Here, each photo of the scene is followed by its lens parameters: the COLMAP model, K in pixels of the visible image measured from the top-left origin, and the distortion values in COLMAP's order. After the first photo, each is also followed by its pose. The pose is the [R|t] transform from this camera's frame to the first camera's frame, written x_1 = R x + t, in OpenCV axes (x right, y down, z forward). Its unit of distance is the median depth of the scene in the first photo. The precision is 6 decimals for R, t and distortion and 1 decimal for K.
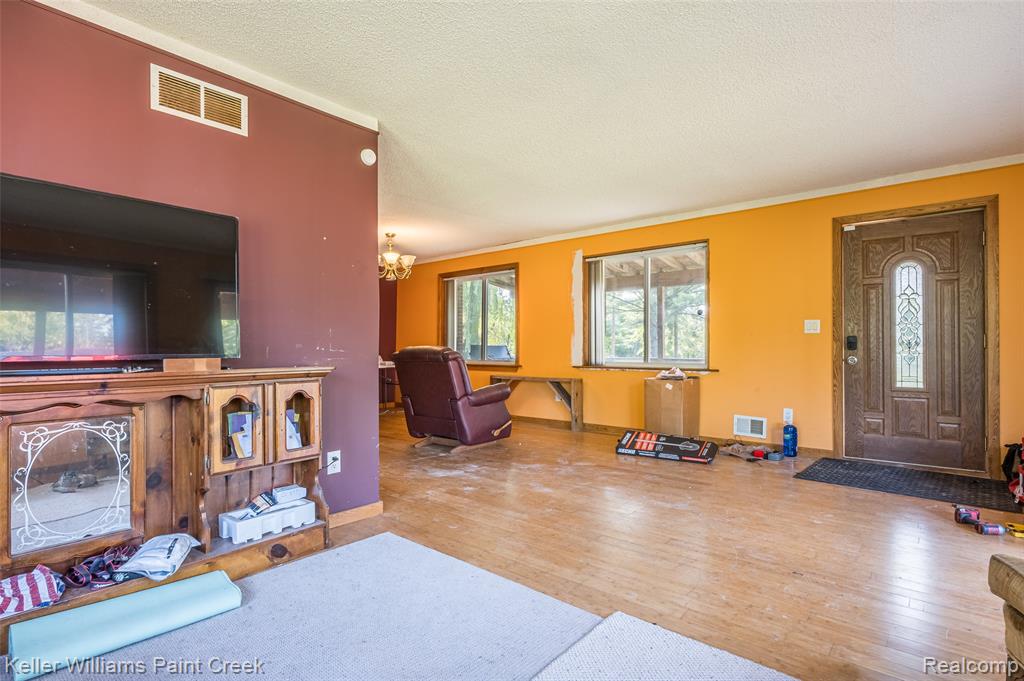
lens RADIAL K [[519.4, 0, 512.0], [0, 519.4, 340.5], [0, 0, 1]] dist [-0.002348, 0.000319]
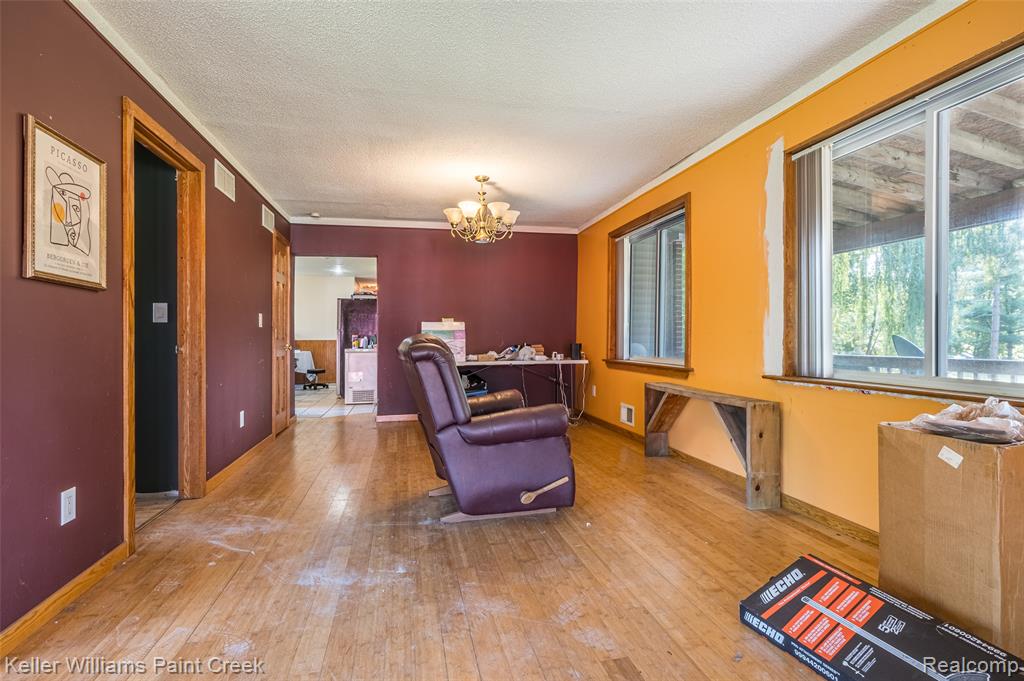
lens RADIAL K [[512.2, 0, 514.3], [0, 512.2, 335.0], [0, 0, 1]] dist [-0.013507, 0.000246]
pose [[0.800110, 0.001451, -0.599852, 0.225154], [0.004585, 0.999953, 0.008534, 0.005002], [0.599836, -0.009578, 0.800066, 0.473407]]
